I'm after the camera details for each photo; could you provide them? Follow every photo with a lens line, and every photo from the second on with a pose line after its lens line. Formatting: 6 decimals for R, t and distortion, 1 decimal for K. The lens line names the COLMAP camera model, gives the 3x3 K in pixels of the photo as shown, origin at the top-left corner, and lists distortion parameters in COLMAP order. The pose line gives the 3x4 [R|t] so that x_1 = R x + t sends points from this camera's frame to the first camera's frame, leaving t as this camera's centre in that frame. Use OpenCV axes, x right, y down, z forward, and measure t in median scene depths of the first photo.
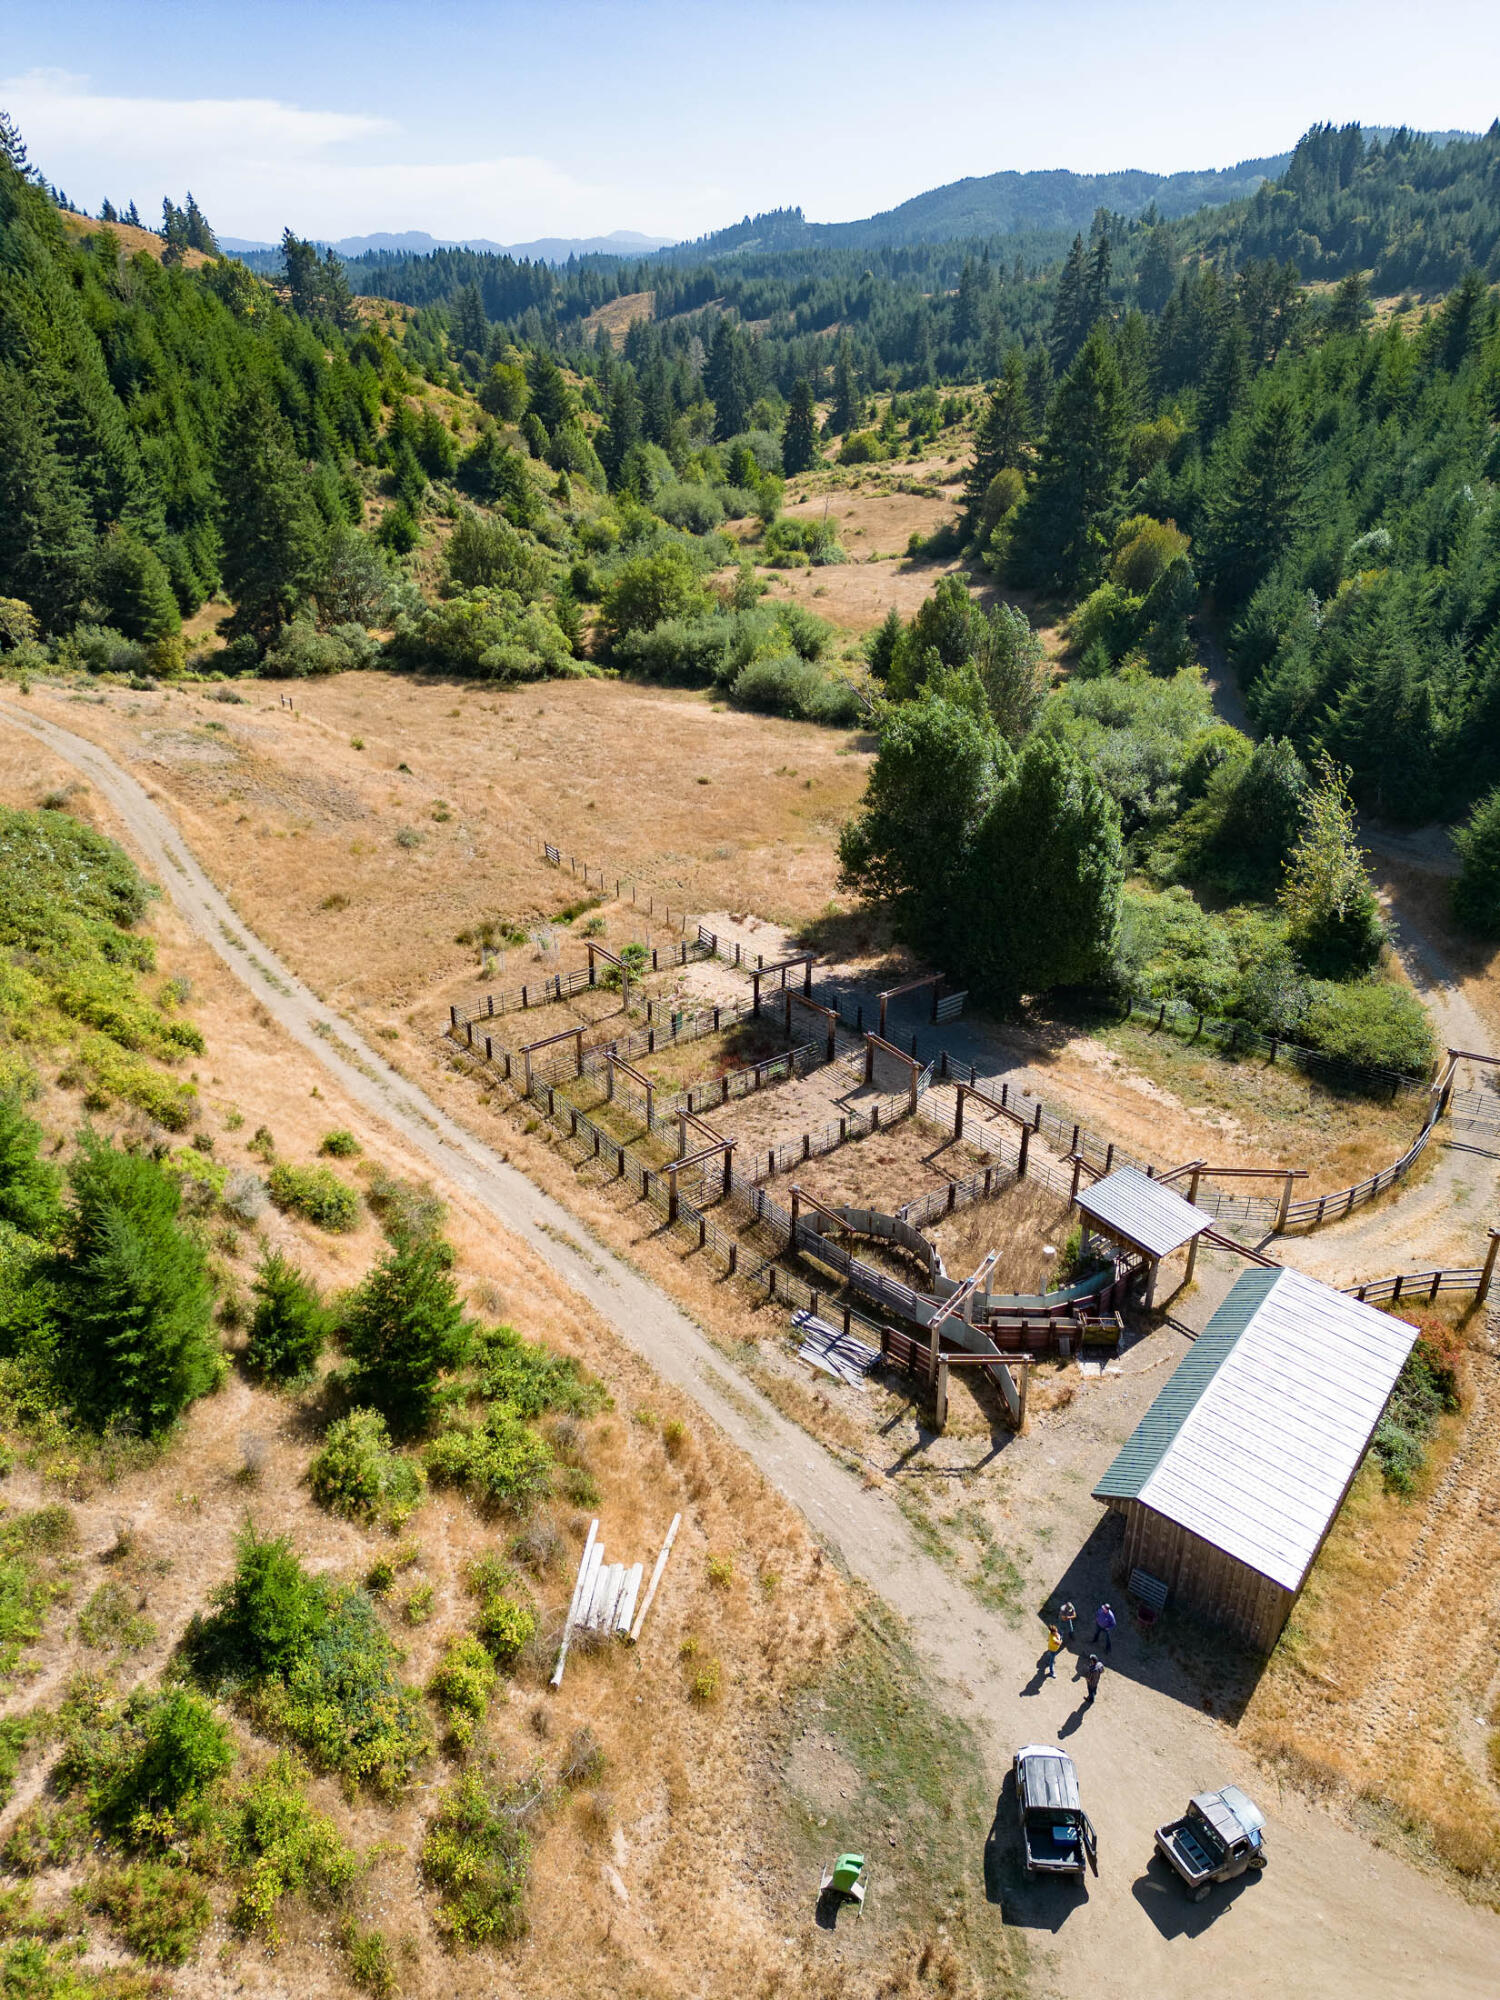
lens RADIAL K [[1392.6, 0, 744.3], [0, 1392.6, 996.0], [0, 0, 1]] dist [0.077962, -0.075955]
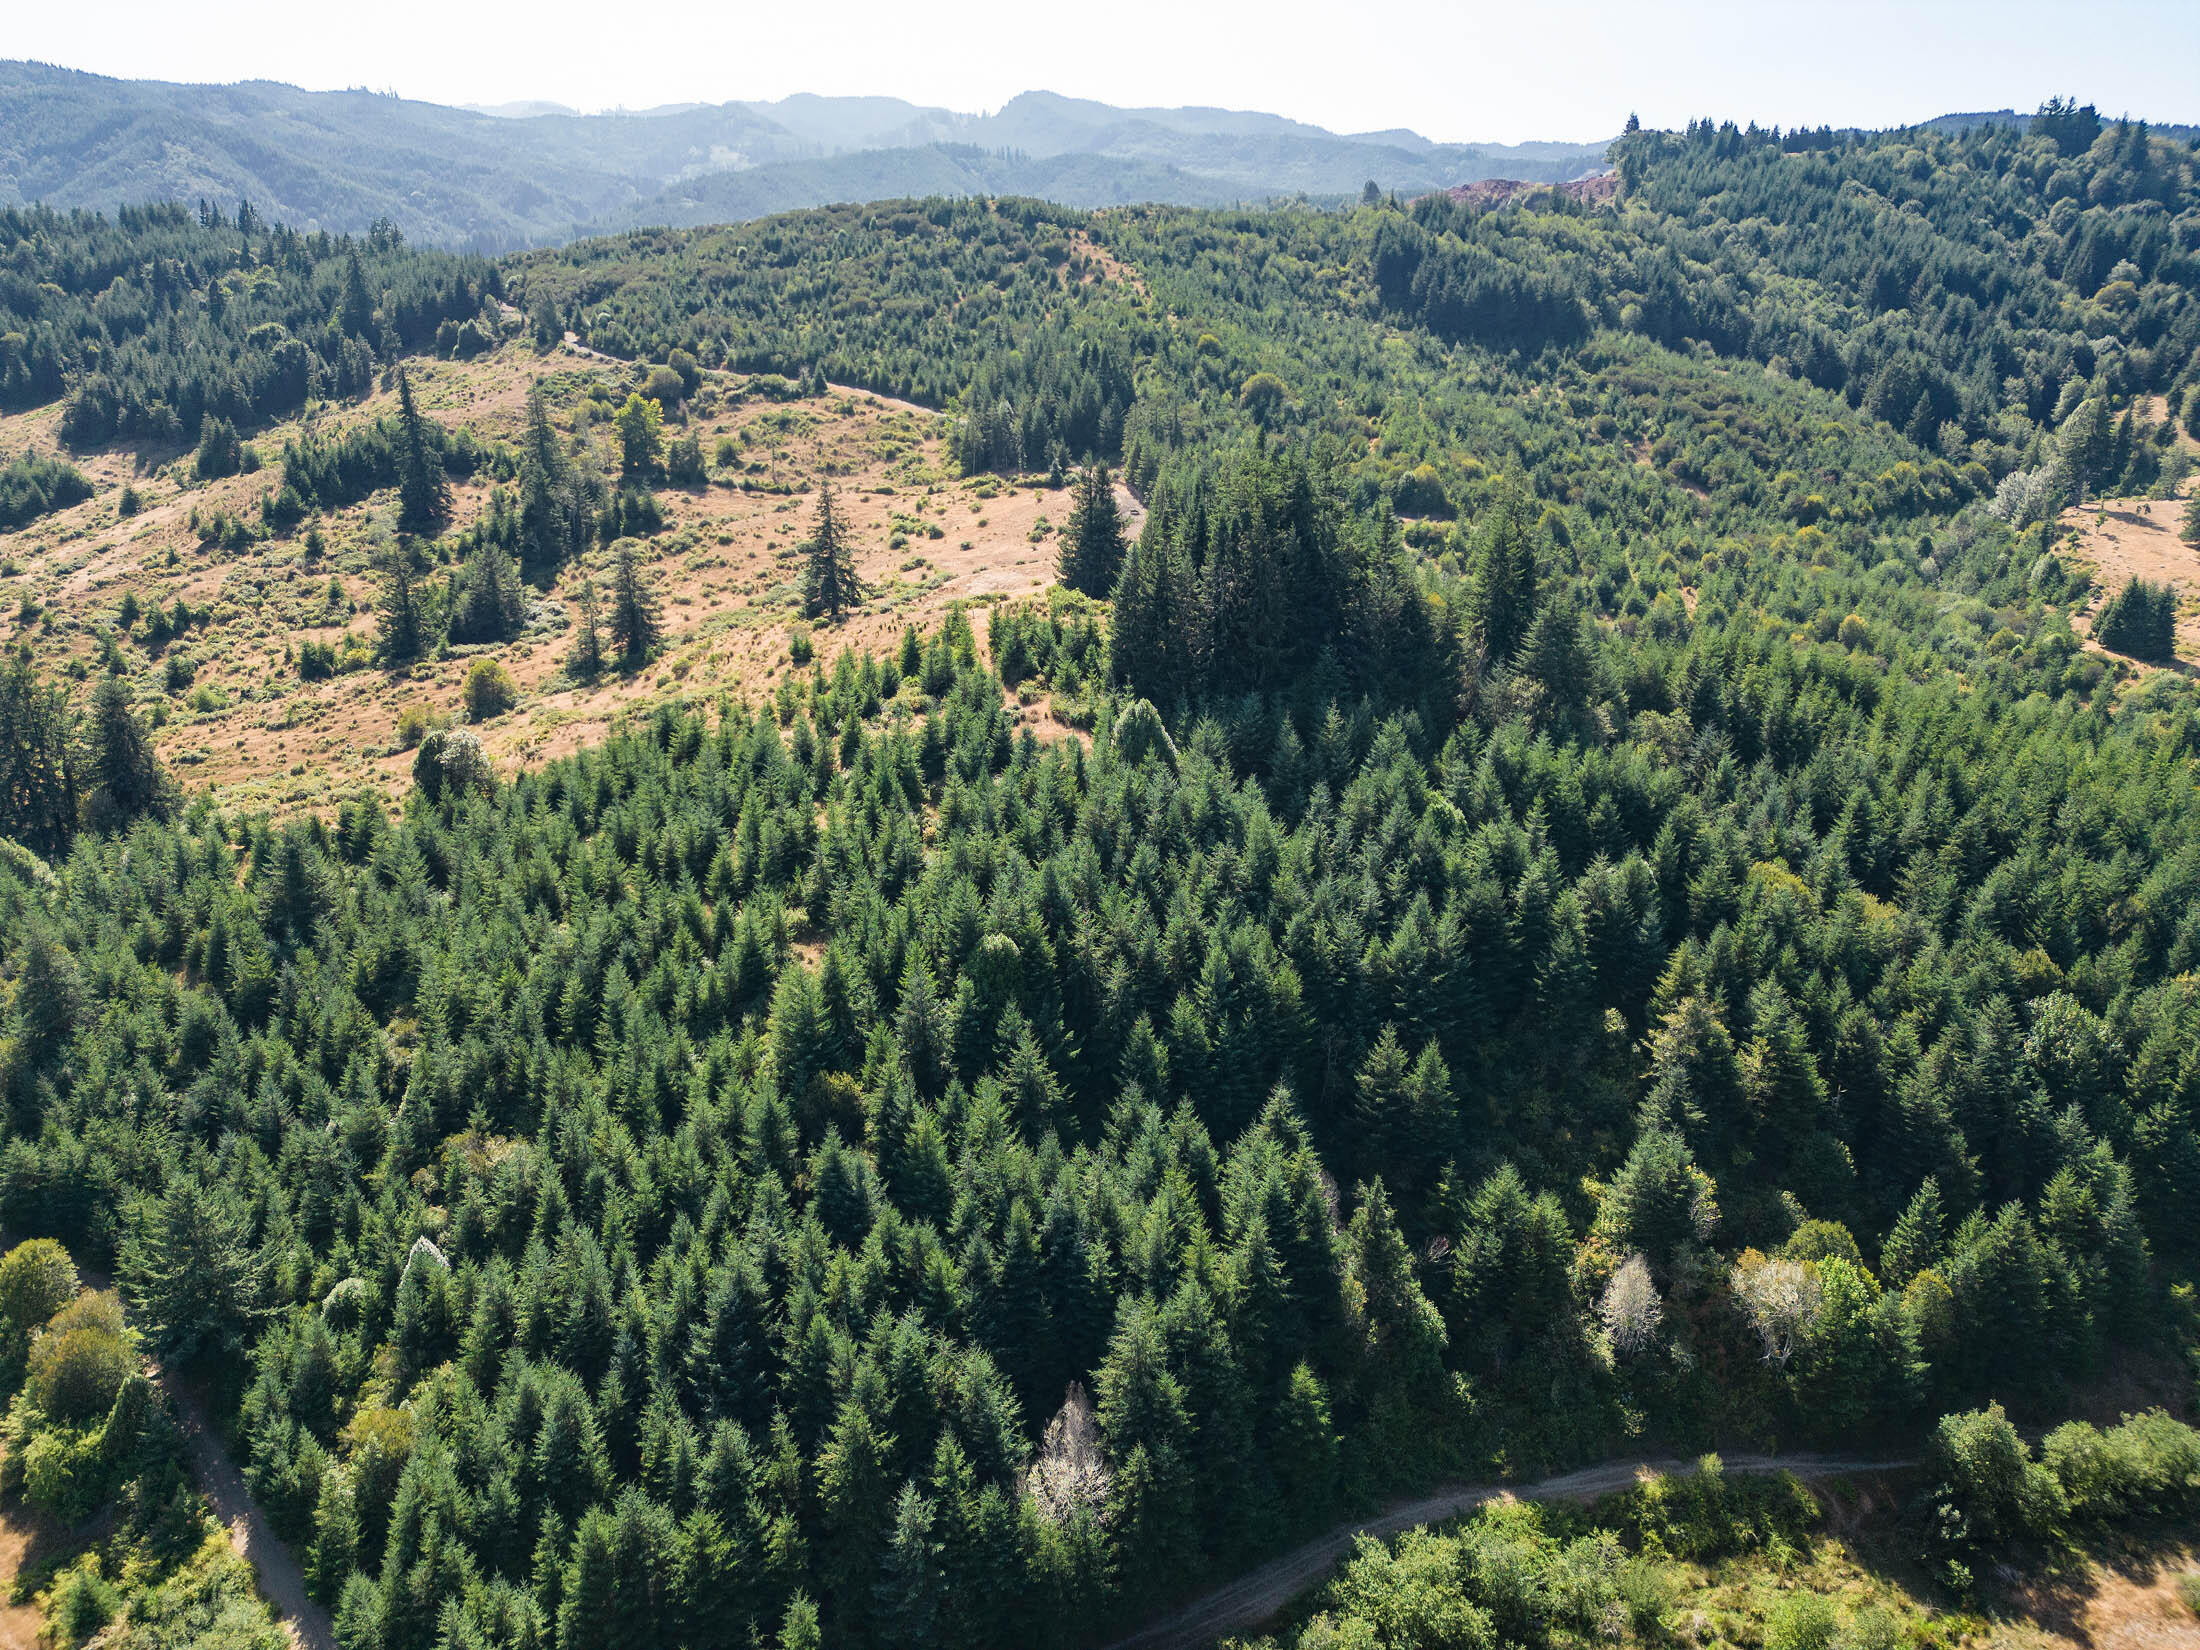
lens RADIAL K [[1529.7, 0, 1106.1], [0, 1529.7, 815.9], [0, 0, 1]] dist [0.087919, -0.092346]
pose [[0.576017, -0.294728, 0.762456, 0.041351], [0.352731, 0.931050, 0.093418, -1.021332], [-0.737418, 0.215132, 0.640260, -0.287874]]
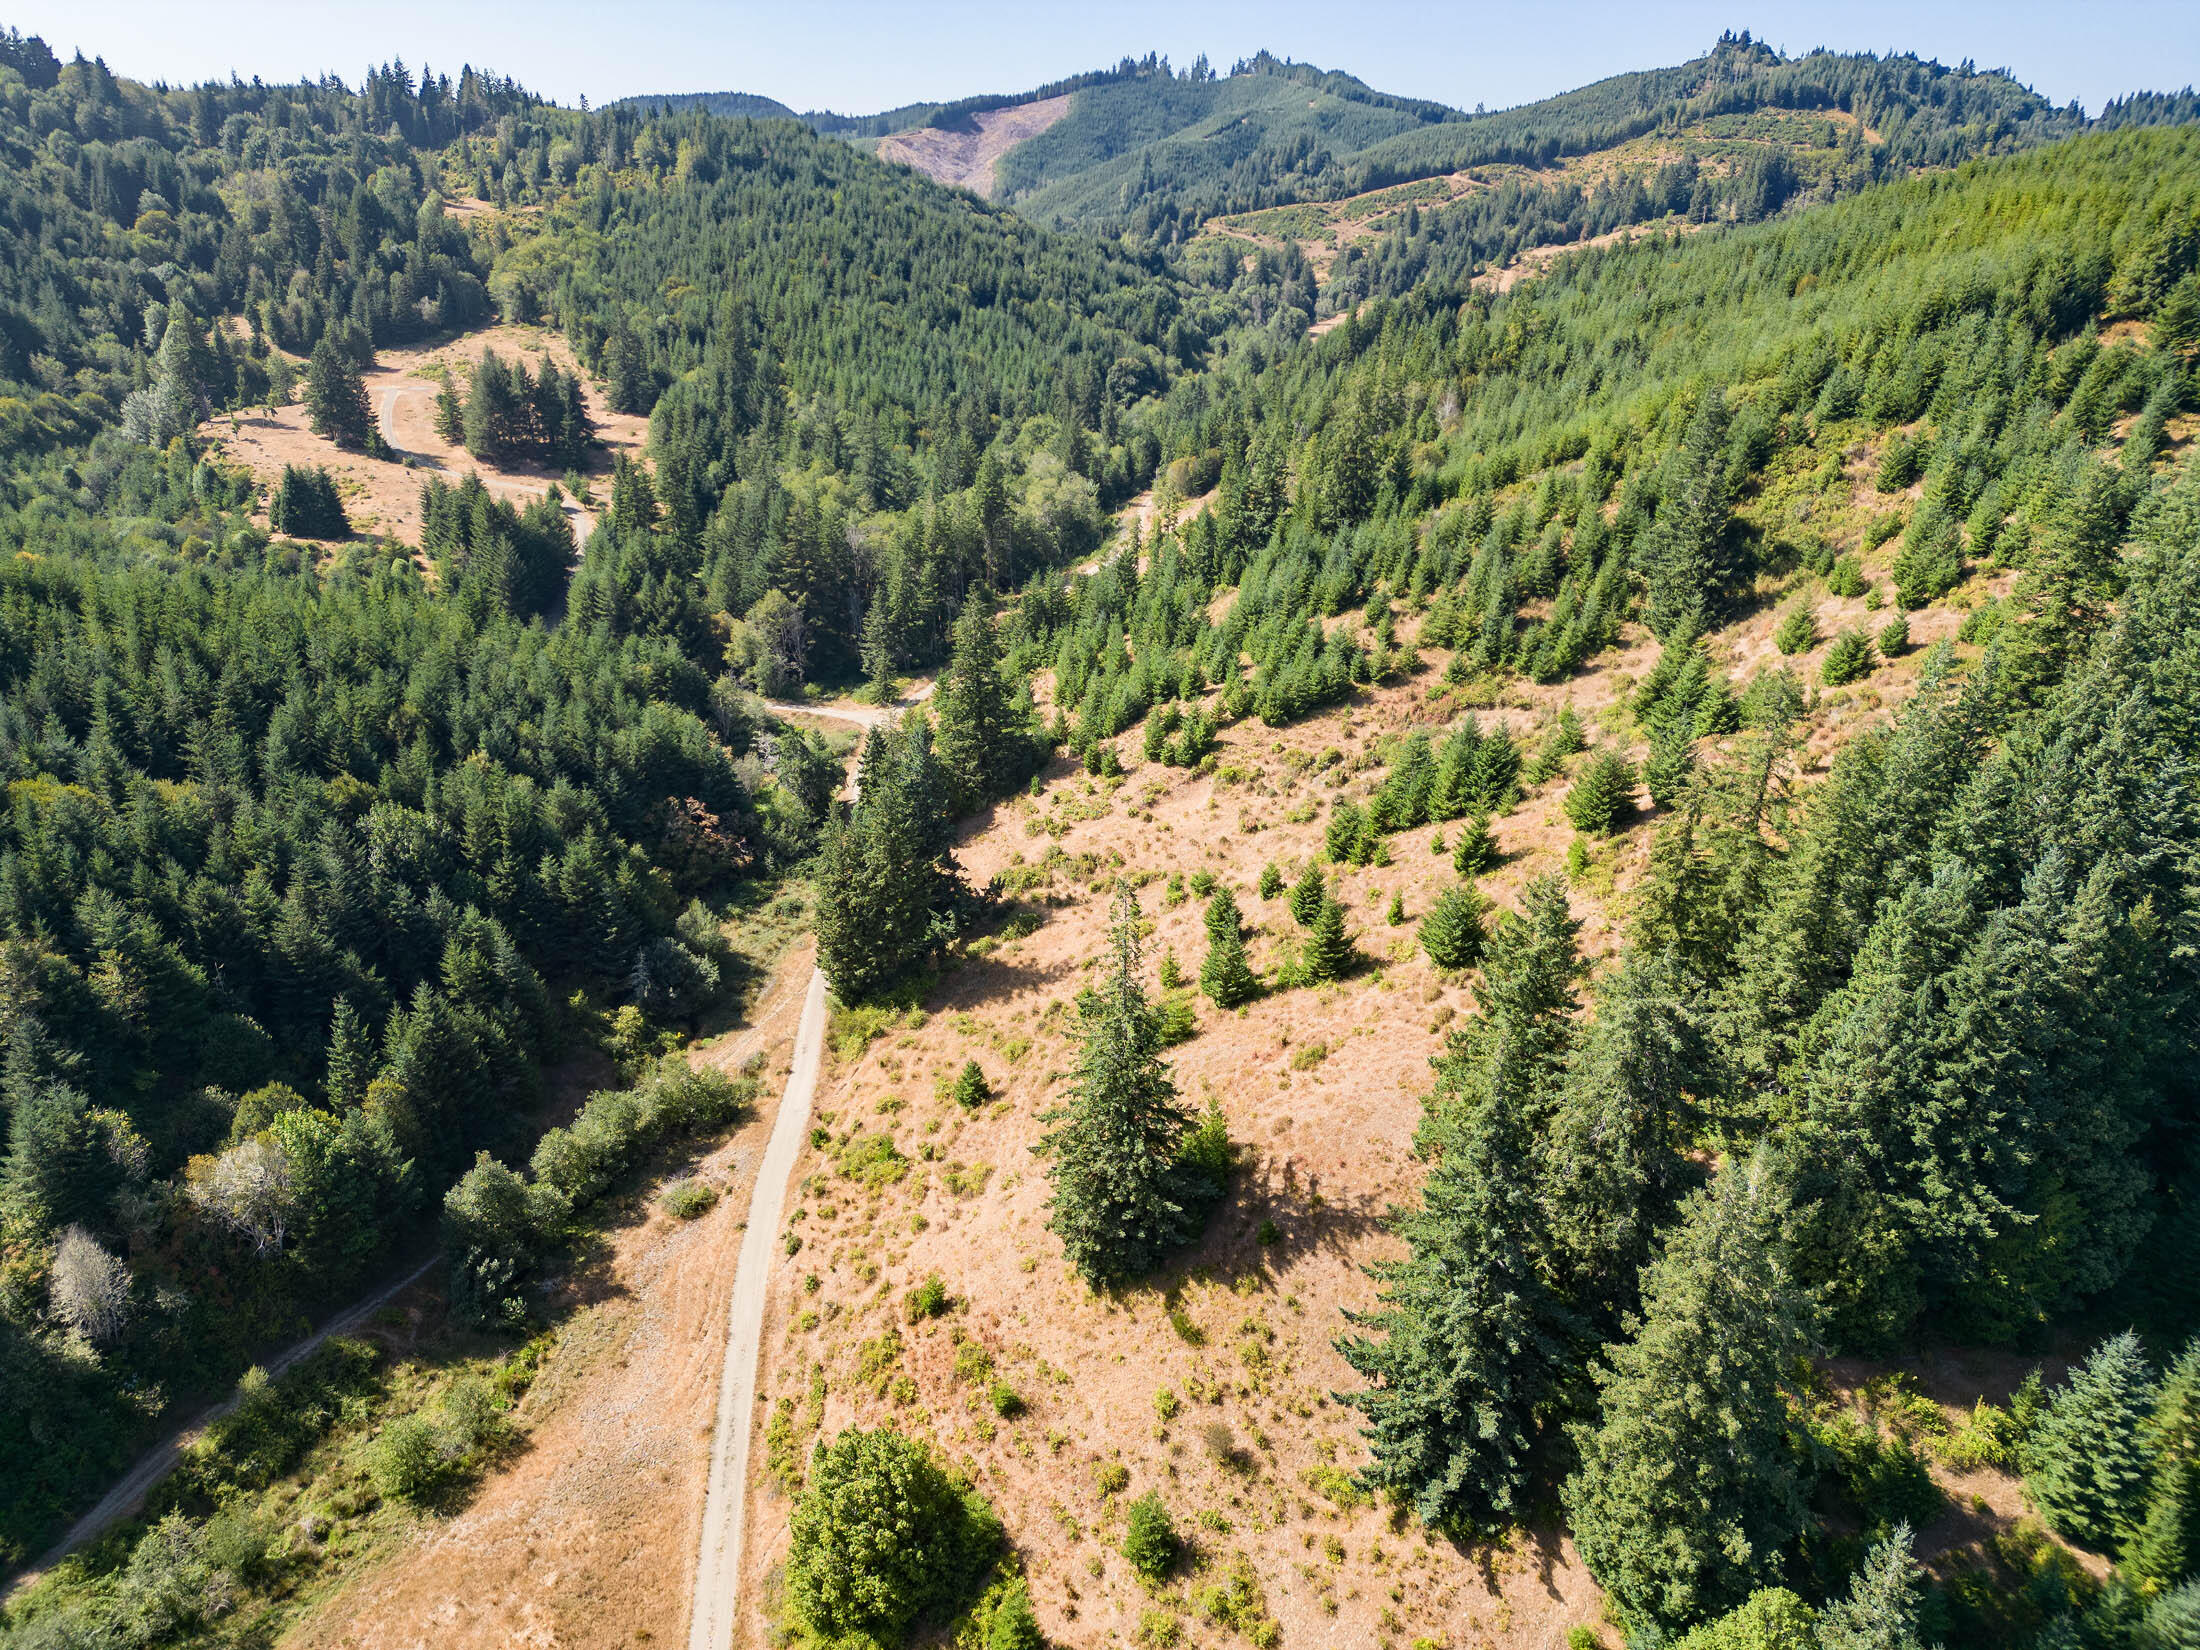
lens RADIAL K [[1531.9, 0, 1104.8], [0, 1531.9, 816.2], [0, 0, 1]] dist [0.077962, -0.075955]
pose [[-0.437036, -0.338778, 0.833204, 0.043938], [0.397828, 0.758007, 0.516873, -0.832569], [-0.806680, 0.557364, -0.196501, -0.211476]]
